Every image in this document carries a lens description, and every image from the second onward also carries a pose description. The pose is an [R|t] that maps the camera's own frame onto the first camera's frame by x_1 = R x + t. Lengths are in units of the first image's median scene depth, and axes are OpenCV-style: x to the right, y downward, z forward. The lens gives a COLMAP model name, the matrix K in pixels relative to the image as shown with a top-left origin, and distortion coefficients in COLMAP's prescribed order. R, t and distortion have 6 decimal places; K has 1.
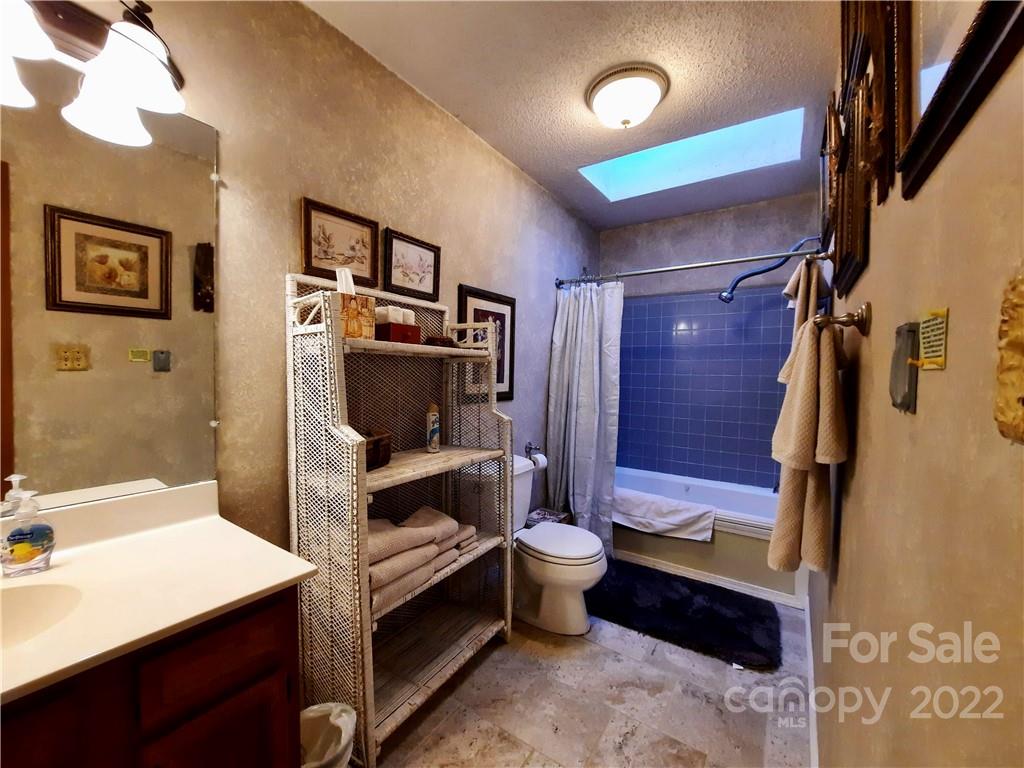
lens RADIAL K [[410.1, 0, 511.7], [0, 410.1, 386.5], [0, 0, 1]] dist [-0.012569, -0.000659]
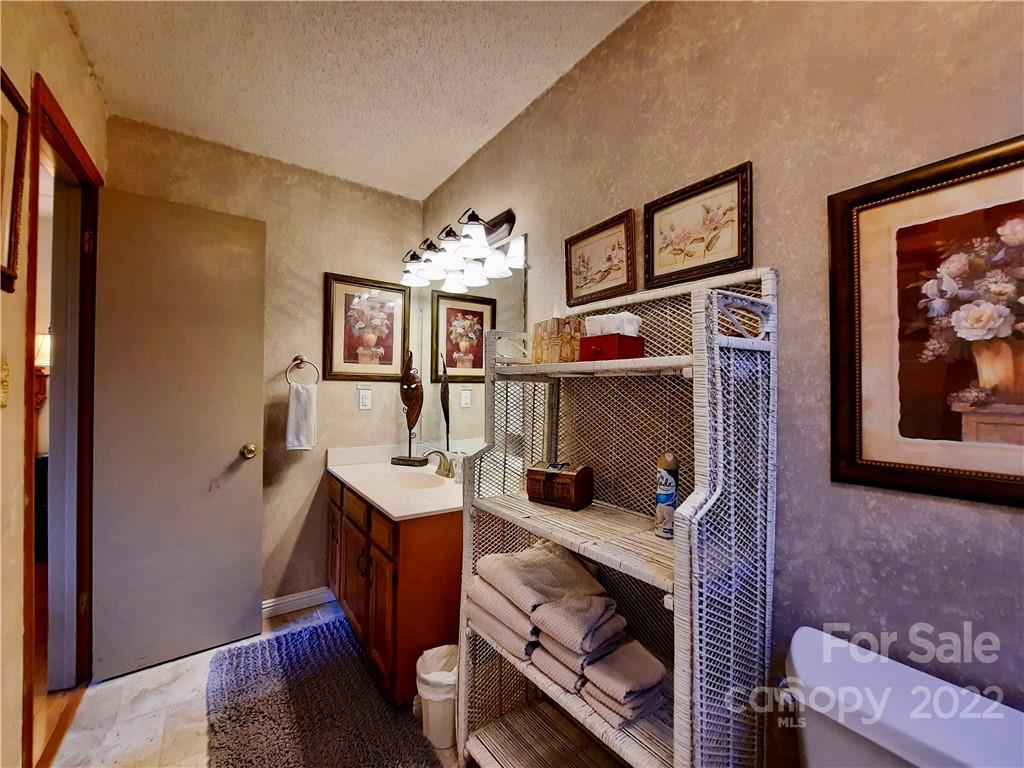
lens RADIAL K [[410.1, 0, 511.2], [0, 410.1, 382.4], [0, 0, 1]] dist [-0.012569, -0.000659]
pose [[-0.351925, -0.027413, -0.935627, 0.489405], [-0.037955, 0.999167, -0.014999, -0.048163], [0.935259, 0.030233, -0.352672, 1.085856]]
